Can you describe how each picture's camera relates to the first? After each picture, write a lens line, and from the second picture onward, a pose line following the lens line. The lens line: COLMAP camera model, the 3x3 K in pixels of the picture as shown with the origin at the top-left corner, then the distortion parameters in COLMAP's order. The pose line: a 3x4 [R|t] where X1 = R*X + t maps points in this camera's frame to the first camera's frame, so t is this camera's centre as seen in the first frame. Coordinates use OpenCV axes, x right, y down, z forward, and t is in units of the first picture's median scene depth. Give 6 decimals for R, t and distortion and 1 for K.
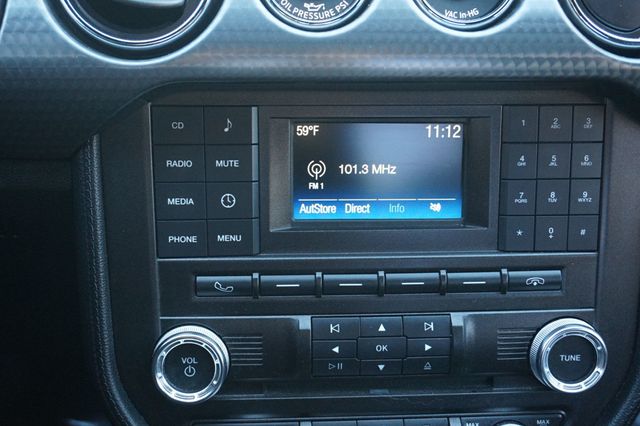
lens RADIAL K [[775.4, 0, 320.0], [0, 775.4, 218.7], [0, 0, 1]] dist [0.022906, 0.000000]
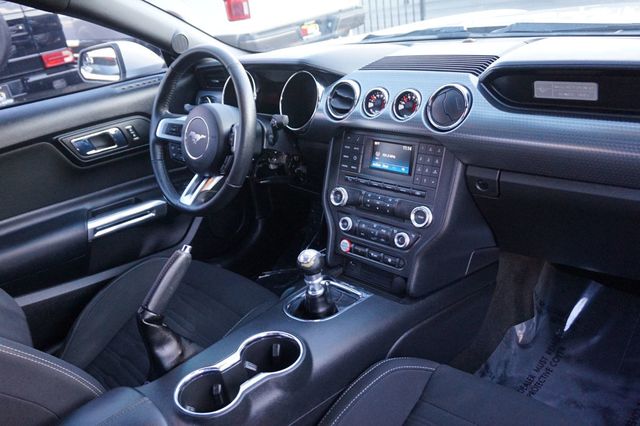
lens RADIAL K [[497.6, 0, 320.9], [0, 497.6, 213.3], [0, 0, 1]] dist [-0.031362, 0.014001]
pose [[0.681807, 0.210663, -0.700542, 1.572349], [-0.234808, 0.969988, 0.063161, 0.128561], [0.692823, 0.121429, 0.710810, -0.876949]]
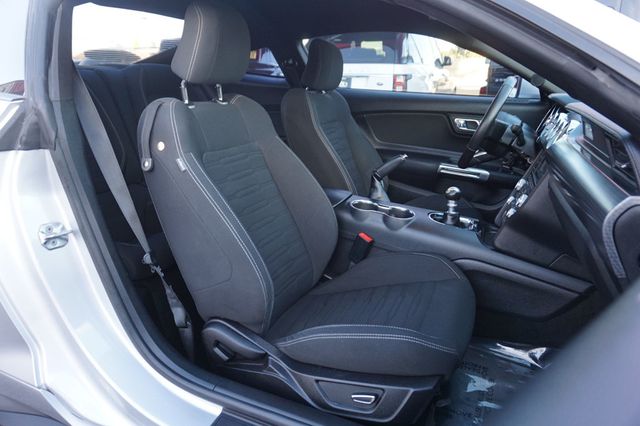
lens RADIAL K [[441.7, 0, 314.1], [0, 441.7, 211.6], [0, 0, 1]] dist [-0.020253, 0.002386]
pose [[-0.433341, 0.245781, -0.867068, 3.506050], [-0.468054, 0.760791, 0.449579, -0.435029], [0.770156, 0.600656, -0.214643, 0.618911]]
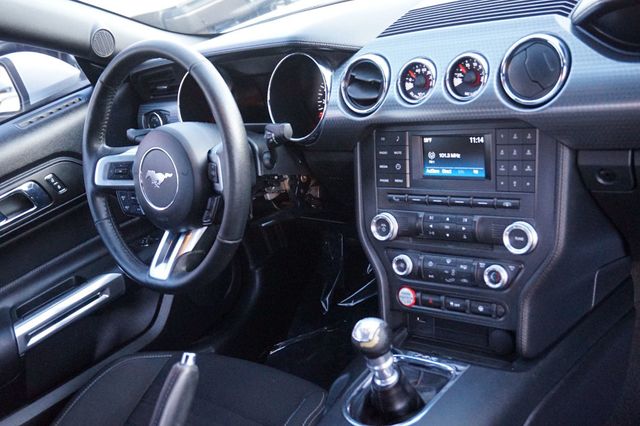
lens RADIAL K [[678.7, 0, 320.4], [0, 678.7, 211.1], [0, 0, 1]] dist [0.005307, 0.000000]
pose [[0.719763, 0.065238, -0.691148, 1.290223], [-0.055028, 0.997804, 0.036877, 0.056830], [0.692036, 0.011490, 0.721772, -0.855602]]
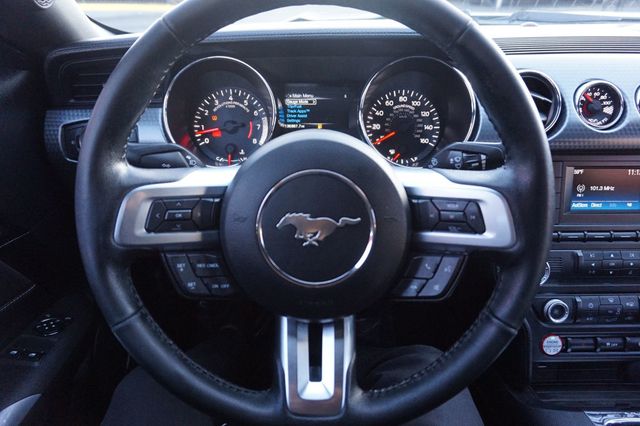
lens RADIAL K [[441.7, 0, 319.2], [0, 441.7, 215.8], [0, 0, 1]] dist [-0.020253, 0.002386]
pose [[0.998699, 0.003499, -0.050882, -0.736284], [-0.005326, 0.999344, -0.035808, 0.072425], [0.050724, 0.036032, 0.998063, -0.367267]]
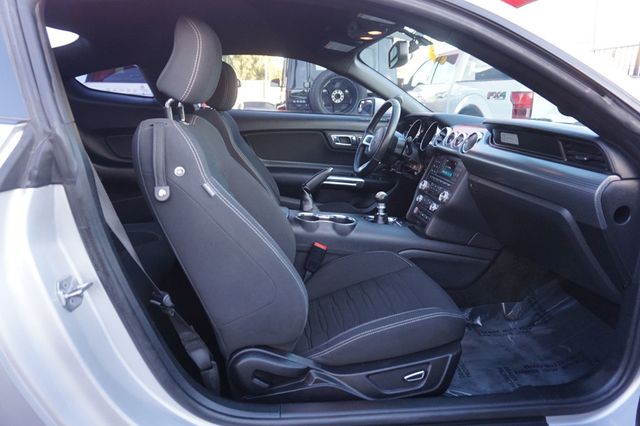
lens RADIAL K [[441.7, 0, 327.3], [0, 441.7, 214.9], [0, 0, 1]] dist [-0.020253, 0.002386]
pose [[0.081593, 0.236371, -0.968231, 3.903023], [-0.518340, 0.839817, 0.161341, 0.220912], [0.851273, 0.488709, 0.191044, -0.453802]]
